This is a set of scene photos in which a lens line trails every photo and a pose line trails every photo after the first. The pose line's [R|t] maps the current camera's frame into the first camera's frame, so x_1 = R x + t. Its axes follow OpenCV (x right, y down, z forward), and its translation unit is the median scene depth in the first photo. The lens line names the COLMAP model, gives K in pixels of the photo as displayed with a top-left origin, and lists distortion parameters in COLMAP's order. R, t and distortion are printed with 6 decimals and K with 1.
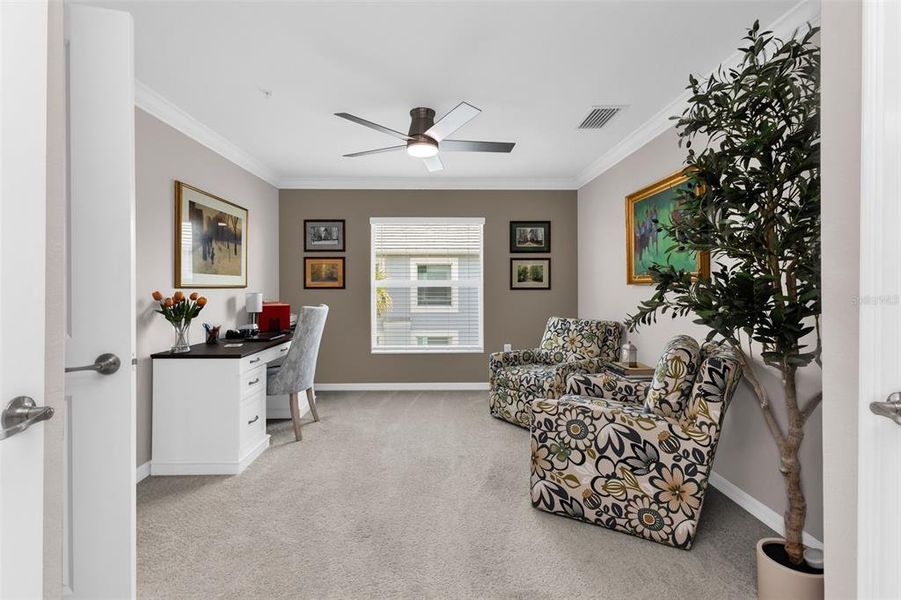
lens RADIAL K [[396.1, 0, 451.7], [0, 396.1, 283.2], [0, 0, 1]] dist [0.002680, 0.000145]
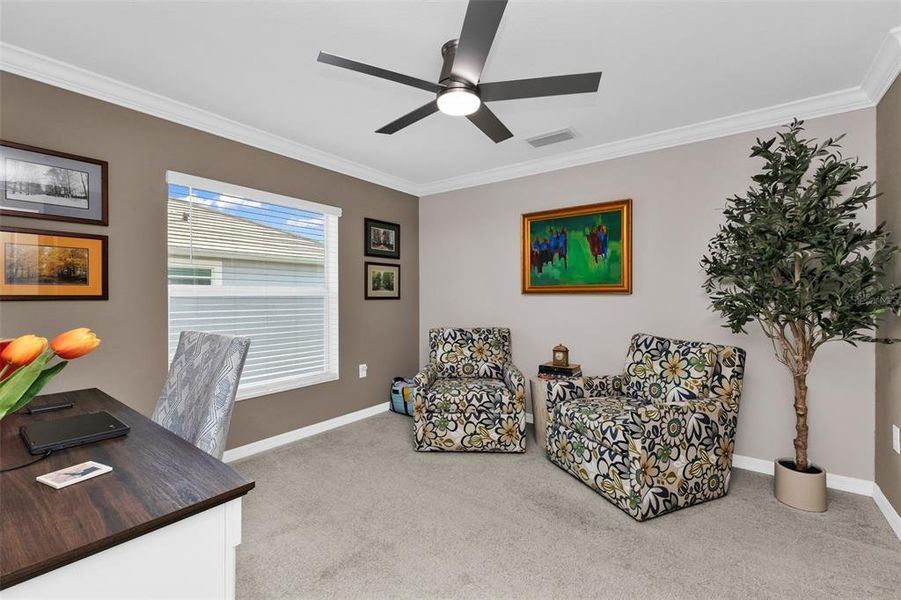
lens RADIAL K [[383.4, 0, 453.7], [0, 383.4, 296.5], [0, 0, 1]] dist [0.015072, -0.000122]
pose [[0.626522, -0.001085, 0.779403, -0.521990], [-0.006922, 0.999952, 0.006956, 0.004839], [-0.779373, -0.009753, 0.626484, 0.482168]]
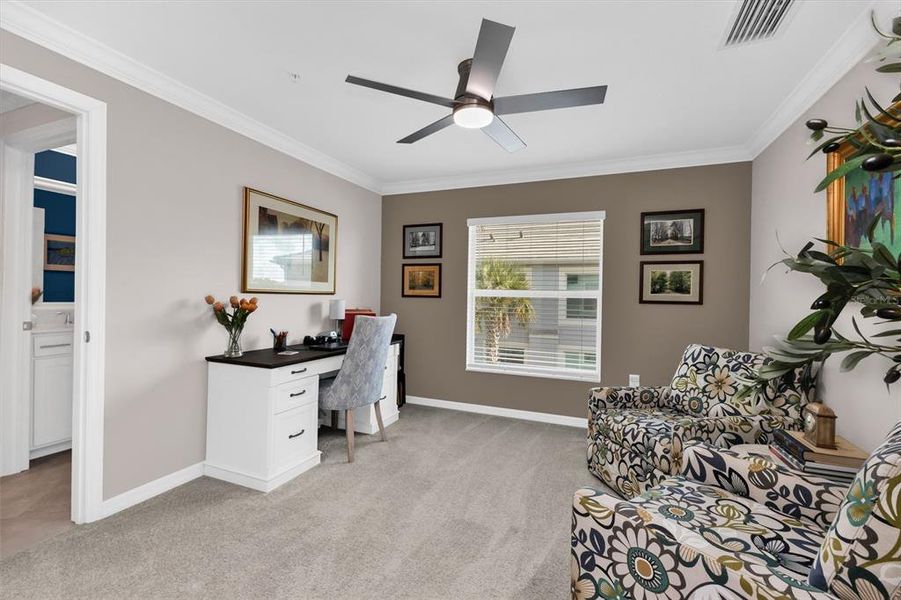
lens RADIAL K [[387.2, 0, 455.3], [0, 387.2, 295.8], [0, 0, 1]] dist [0.003841, -0.000663]
pose [[0.917508, 0.017714, -0.397323, 0.166844], [-0.016187, 0.999843, 0.007198, 0.003540], [0.397388, -0.000173, 0.917651, 0.252870]]
